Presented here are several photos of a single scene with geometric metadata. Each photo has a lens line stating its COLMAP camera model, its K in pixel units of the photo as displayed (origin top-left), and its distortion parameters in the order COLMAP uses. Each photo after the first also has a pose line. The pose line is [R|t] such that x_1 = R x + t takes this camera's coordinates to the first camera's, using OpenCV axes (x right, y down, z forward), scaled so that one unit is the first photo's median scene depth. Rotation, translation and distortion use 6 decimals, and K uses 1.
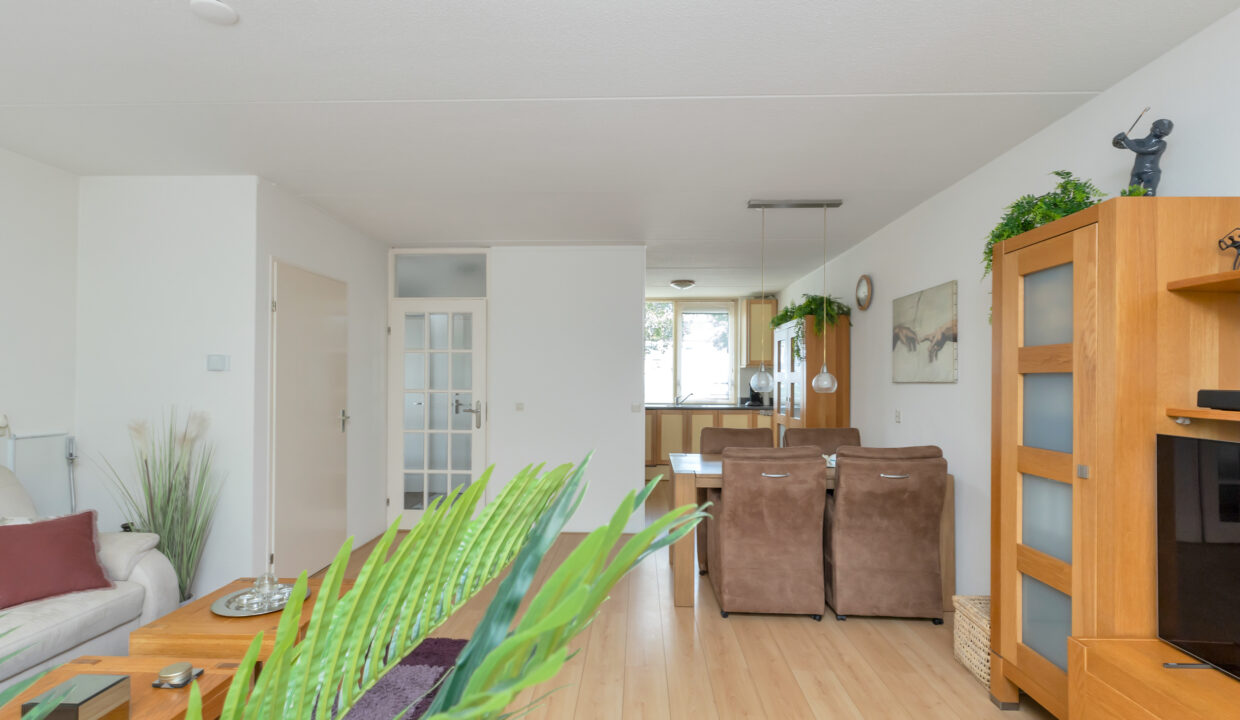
lens RADIAL K [[572.1, 0, 623.2], [0, 572.1, 378.4], [0, 0, 1]] dist [-0.001027, -0.000242]
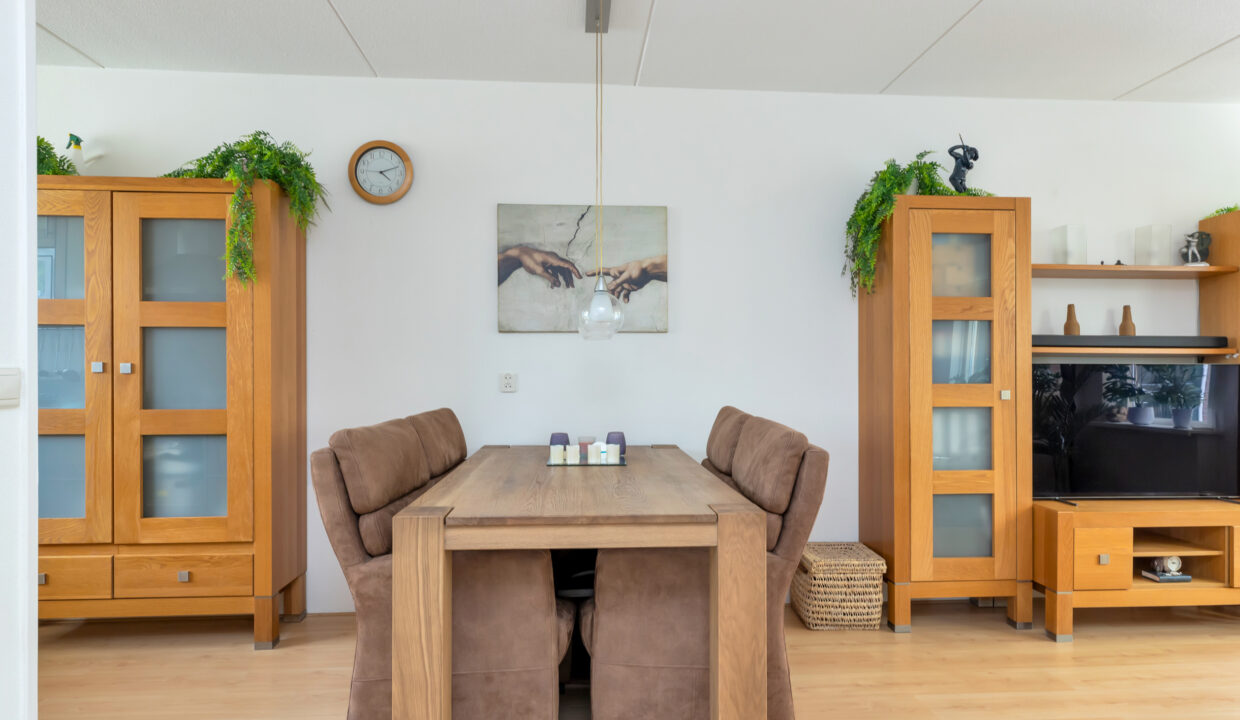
lens RADIAL K [[697.0, 0, 619.6], [0, 697.0, 374.9], [0, 0, 1]] dist [0.004389, 0.000788]
pose [[-0.102015, -0.004653, 0.994772, -0.341335], [-0.005025, 0.999979, 0.004163, 0.054364], [-0.994770, -0.004574, -0.102036, 0.978443]]
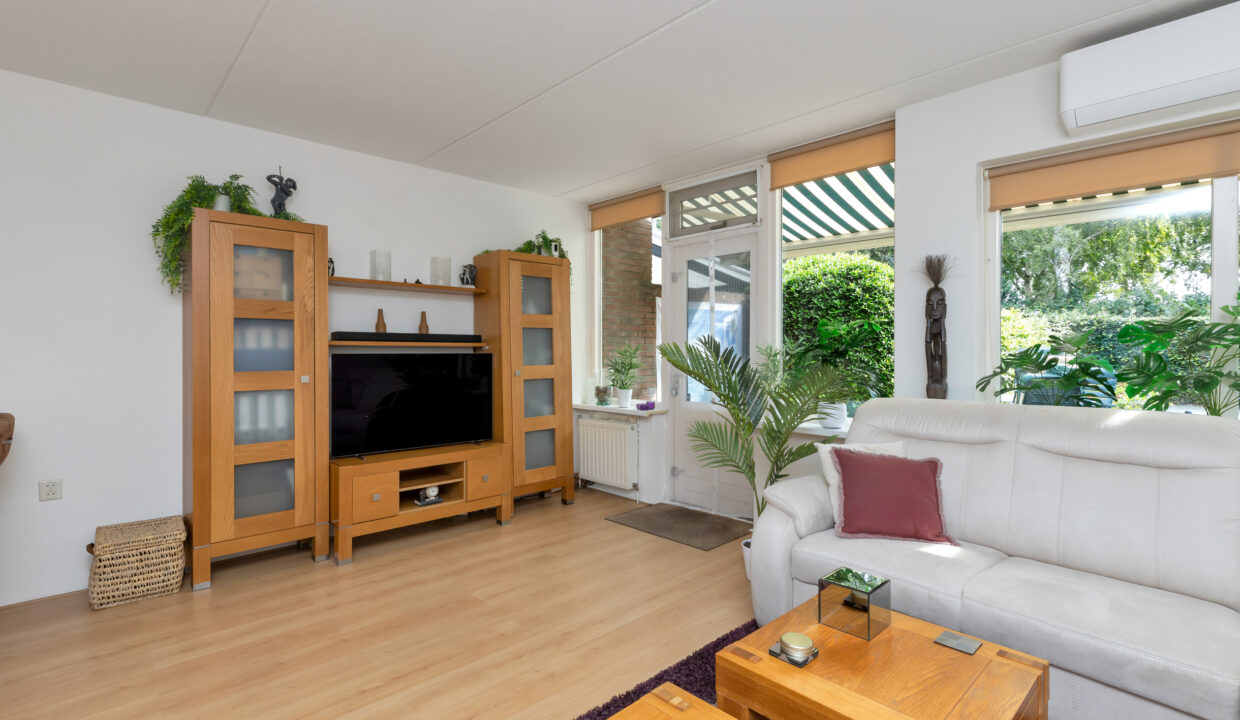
lens RADIAL K [[570.1, 0, 616.6], [0, 570.1, 351.7], [0, 0, 1]] dist [0.002855, 0.000157]
pose [[-0.709850, -0.002719, 0.704348, -0.488360], [-0.002922, 0.999995, 0.000915, 0.037001], [-0.704347, -0.001408, -0.709854, 0.734996]]
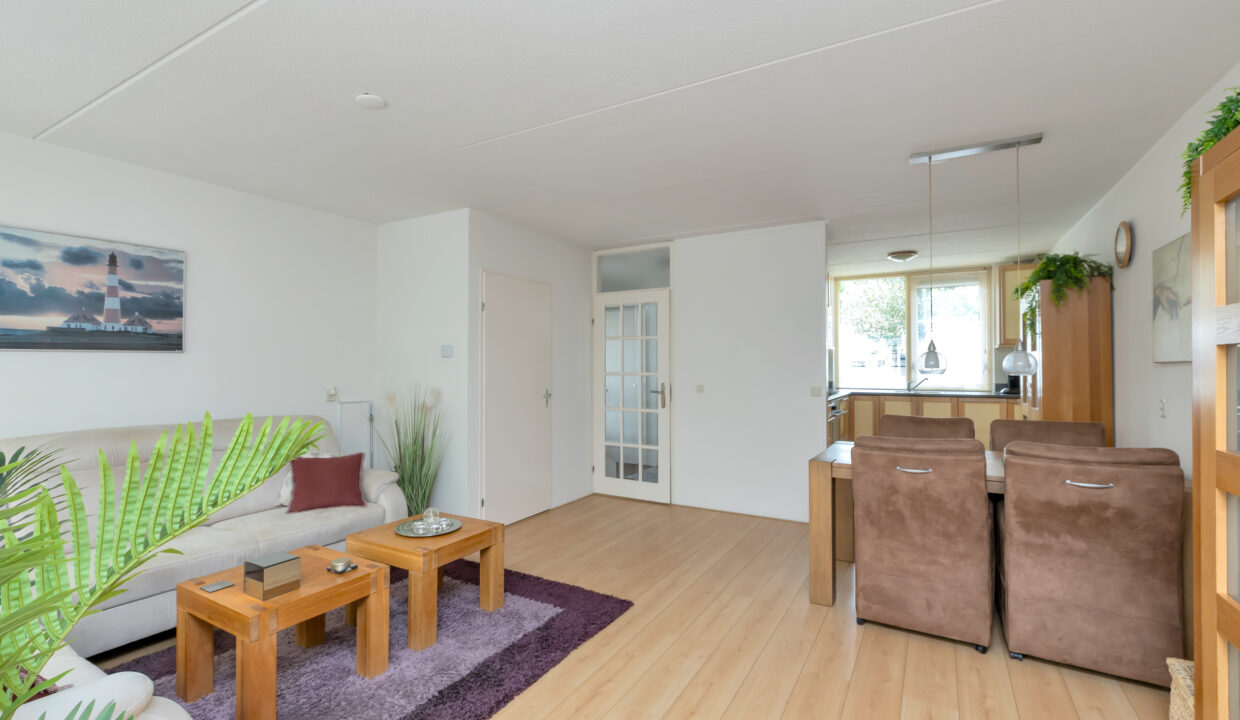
lens RADIAL K [[554.1, 0, 613.5], [0, 554.1, 360.5], [0, 0, 1]] dist [0.000516, 0.000076]
pose [[0.878626, -0.008830, -0.477429, 0.206664], [0.005815, 0.999953, -0.007791, 0.005822], [0.477475, 0.004069, 0.878636, 0.037730]]
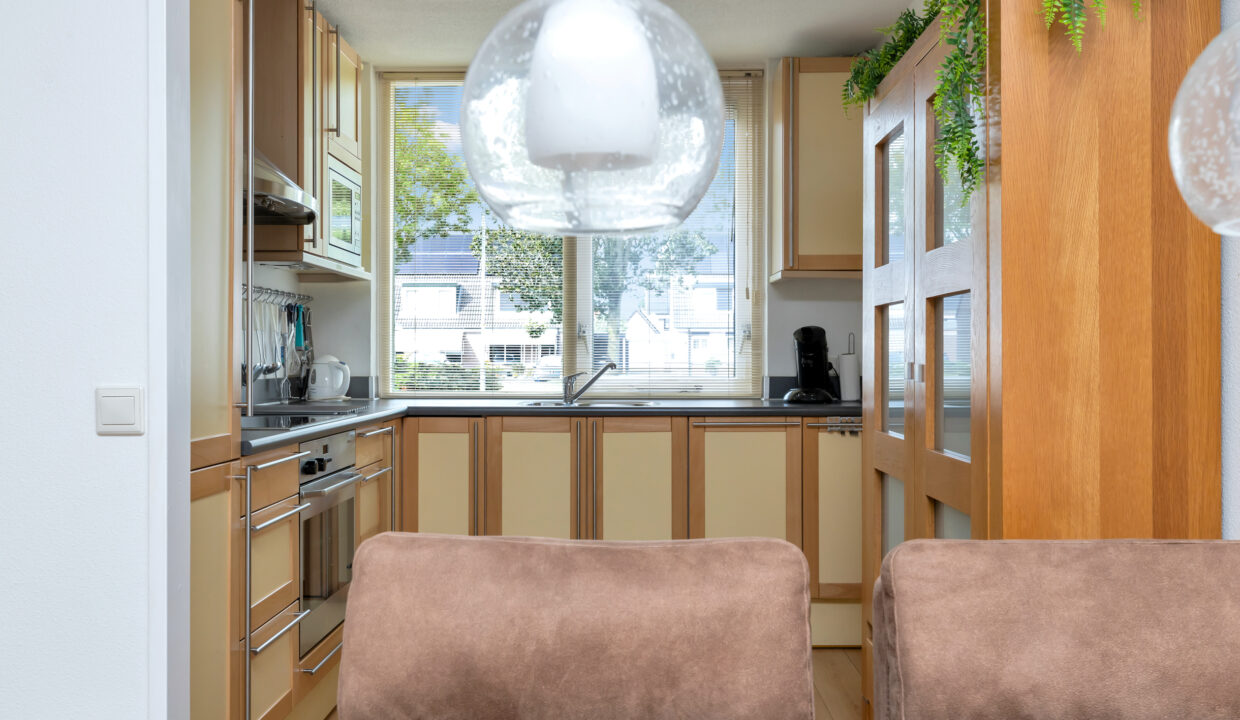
lens RADIAL K [[1103.2, 0, 619.9], [0, 1103.2, 358.3], [0, 0, 1]] dist [-0.000163, -0.000090]
pose [[0.999911, -0.003415, 0.012928, 0.231589], [0.003358, 0.999984, 0.004453, 0.040970], [-0.012943, -0.004409, 0.999907, 0.791655]]
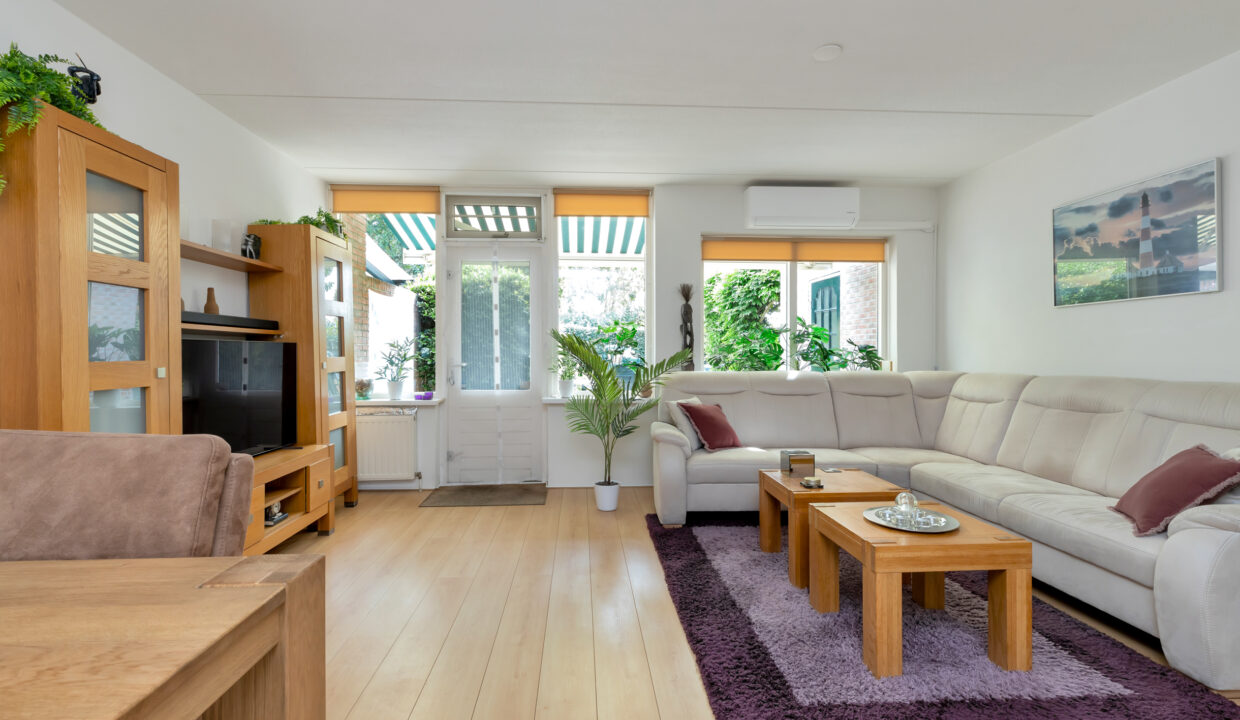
lens RADIAL K [[570.1, 0, 616.6], [0, 570.1, 351.7], [0, 0, 1]] dist [0.002855, 0.000157]
pose [[-0.995794, -0.001160, -0.091616, -0.021218], [-0.000792, 0.999991, -0.004053, 0.058486], [0.091620, -0.003963, -0.995786, 1.088898]]
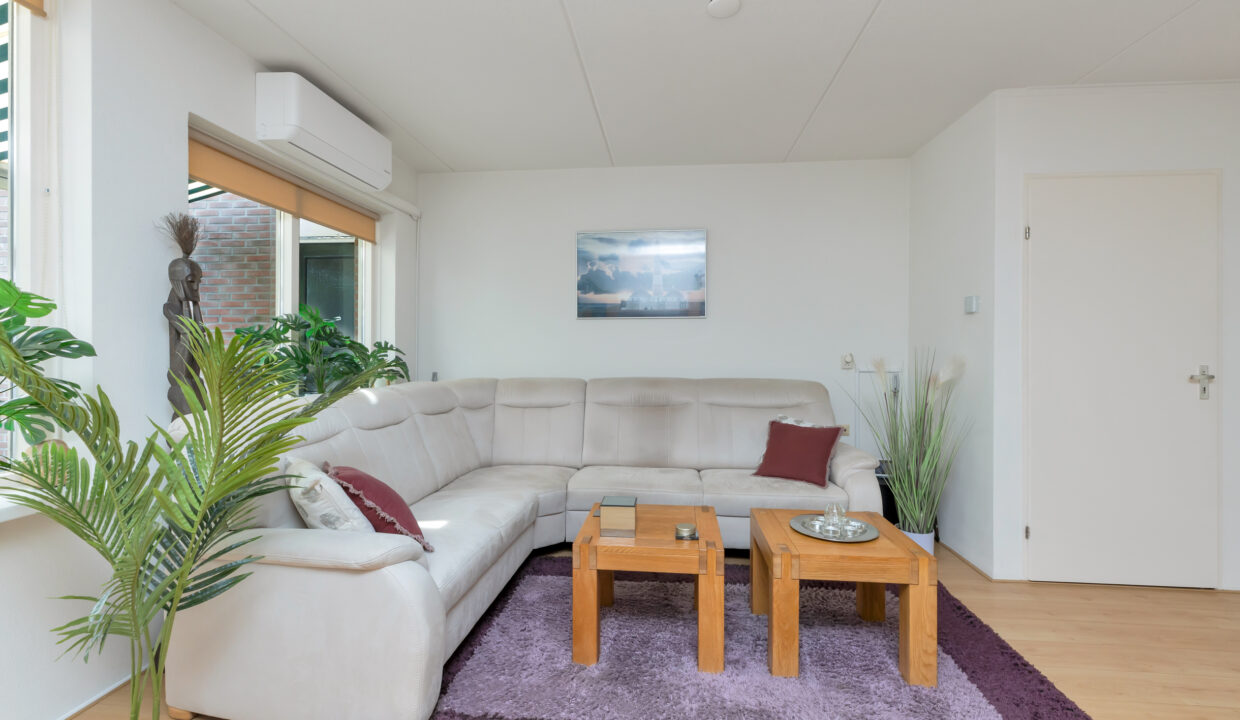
lens RADIAL K [[560.6, 0, 615.2], [0, 560.6, 351.4], [0, 0, 1]] dist [0.002657, 0.000024]
pose [[-0.074708, 0.002175, -0.997203, 0.218614], [-0.001437, 0.999996, 0.002289, 0.040996], [0.997204, 0.001604, -0.074705, 0.390068]]
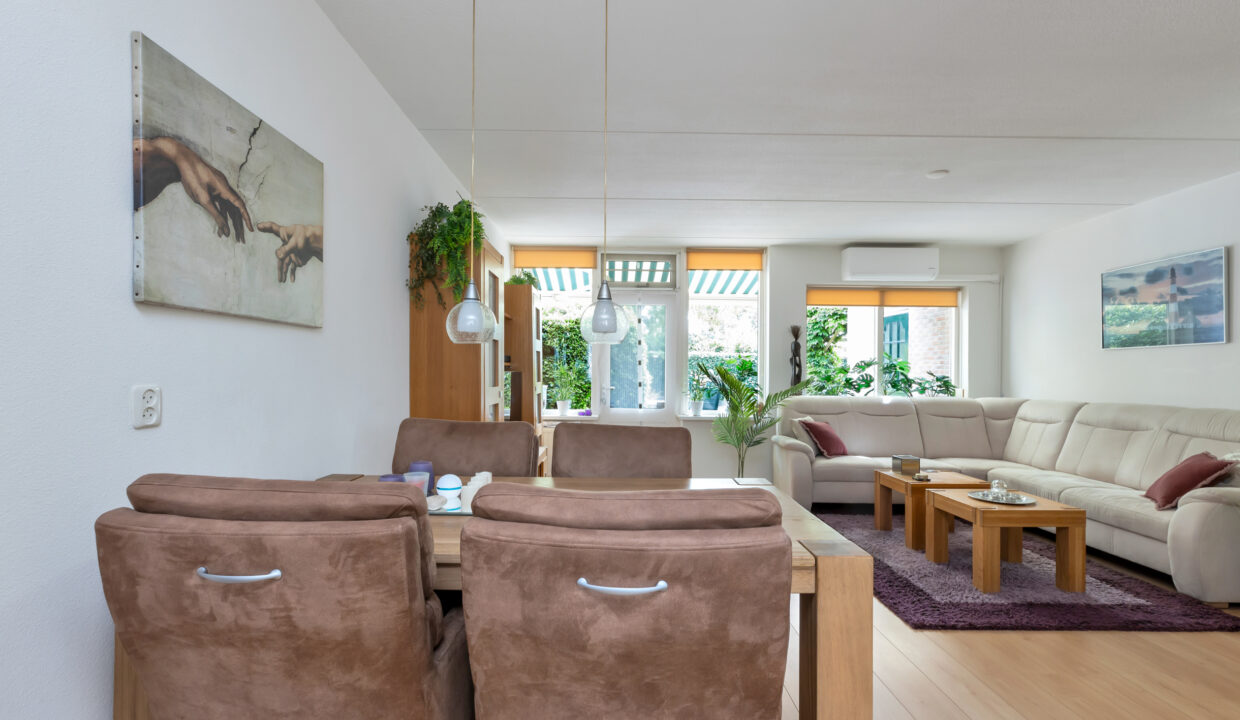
lens RADIAL K [[568.9, 0, 623.0], [0, 568.9, 370.1], [0, 0, 1]] dist [0.002131, 0.000192]
pose [[-0.998904, -0.010858, -0.045522, 0.233451], [-0.010488, 0.999910, -0.008360, 0.045859], [0.045609, -0.007874, -0.998928, 1.366858]]
